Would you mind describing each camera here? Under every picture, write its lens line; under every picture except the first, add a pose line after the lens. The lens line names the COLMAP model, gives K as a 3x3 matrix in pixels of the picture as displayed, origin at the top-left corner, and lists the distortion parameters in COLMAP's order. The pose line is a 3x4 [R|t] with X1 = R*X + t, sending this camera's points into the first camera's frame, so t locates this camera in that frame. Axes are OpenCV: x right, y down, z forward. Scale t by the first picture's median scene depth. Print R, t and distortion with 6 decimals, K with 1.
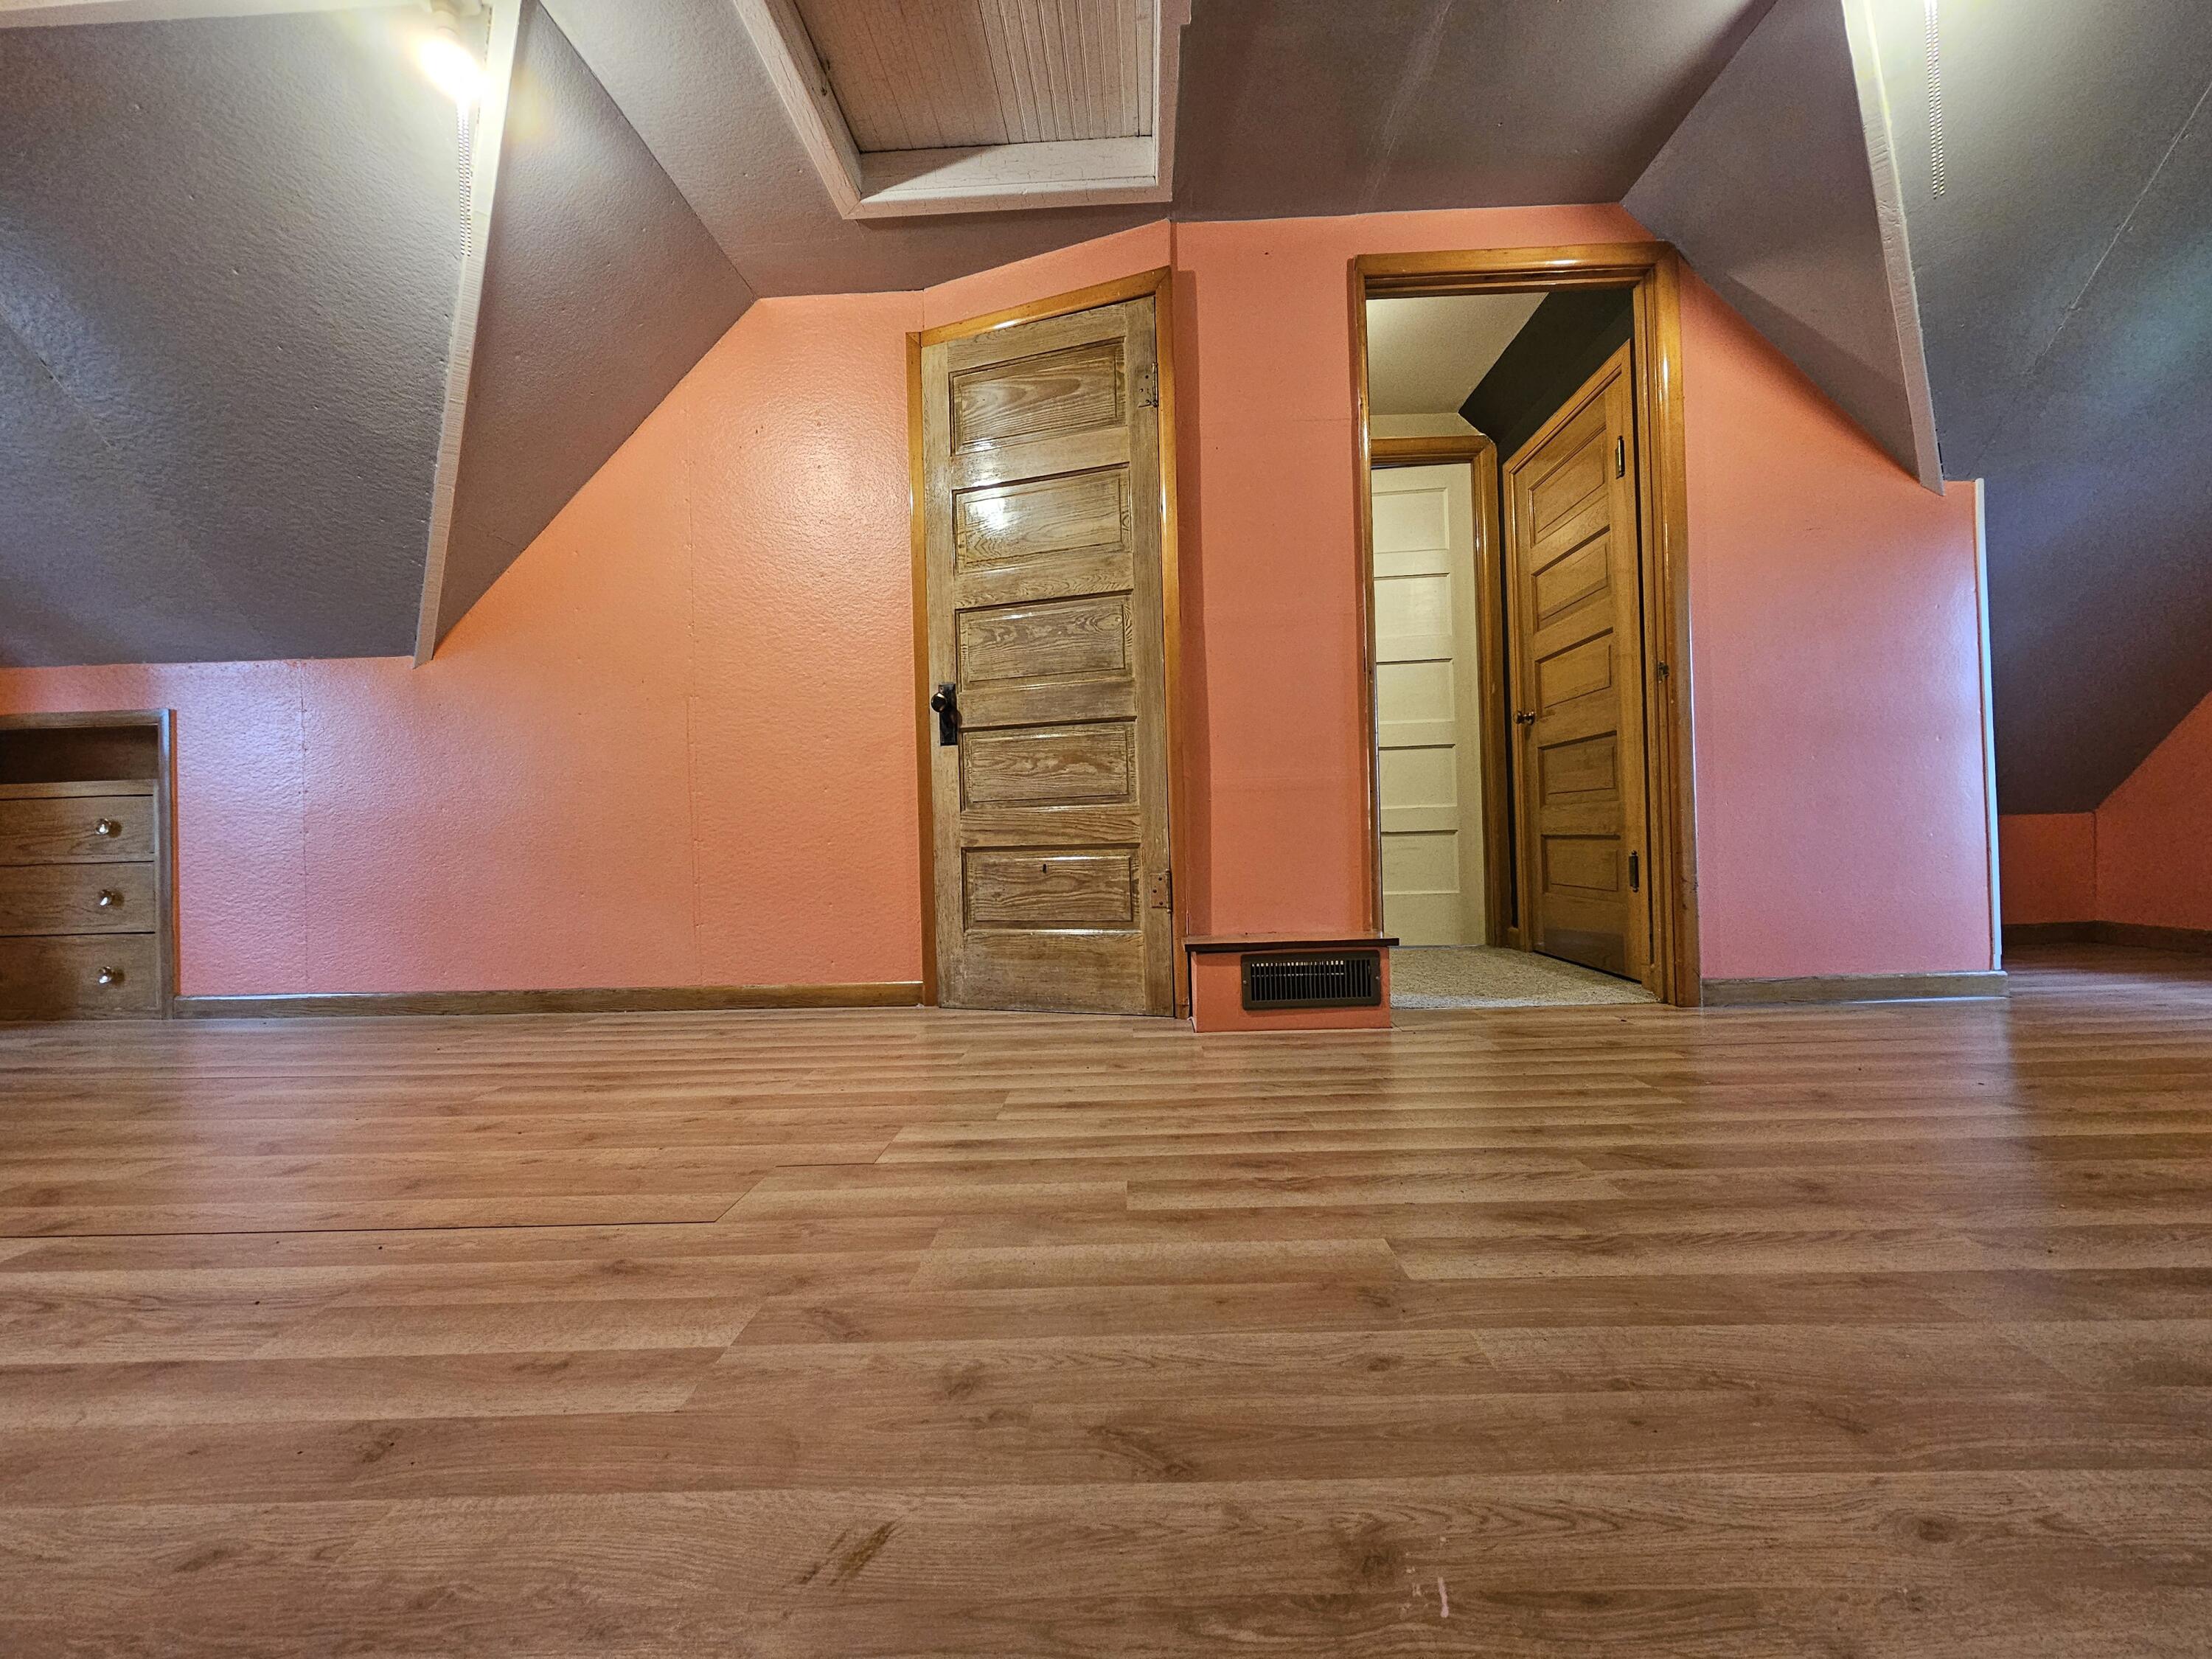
lens RADIAL K [[900.8, 0, 1112.7], [0, 900.8, 824.1], [0, 0, 1]] dist [-0.002847, -0.000402]
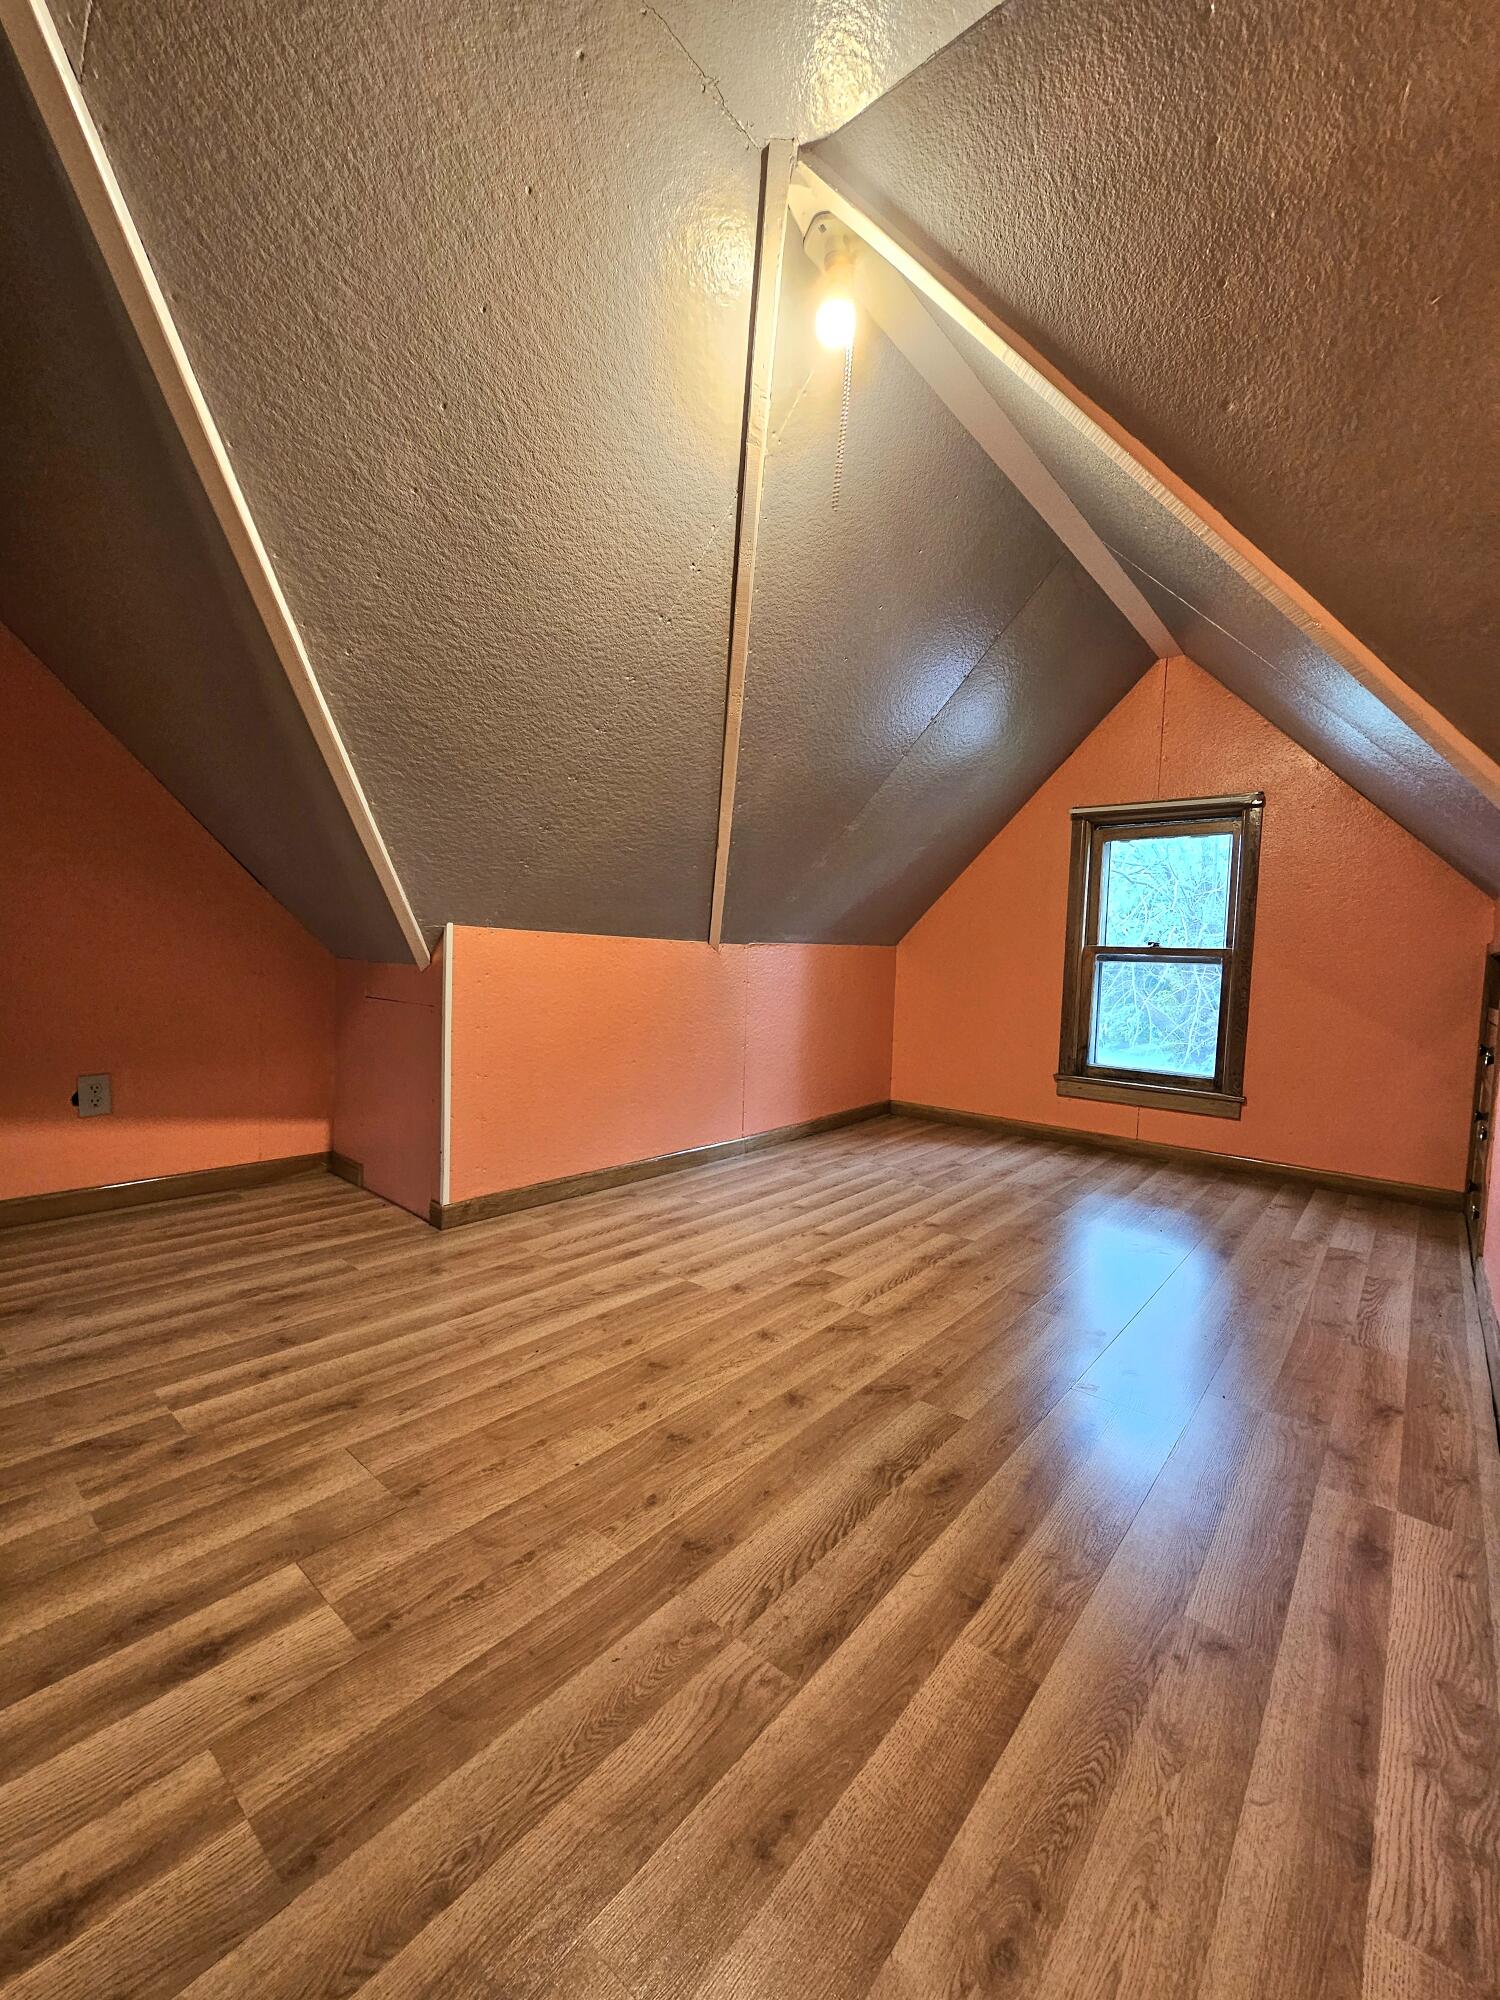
lens RADIAL K [[814.5, 0, 739.8], [0, 814.5, 1006.3], [0, 0, 1]] dist [-0.002847, -0.000402]
pose [[-0.622073, 0.045725, -0.781623, 0.056513], [-0.016548, 0.997302, 0.071513, -0.253018], [0.782785, 0.057421, -0.619638, 2.222185]]
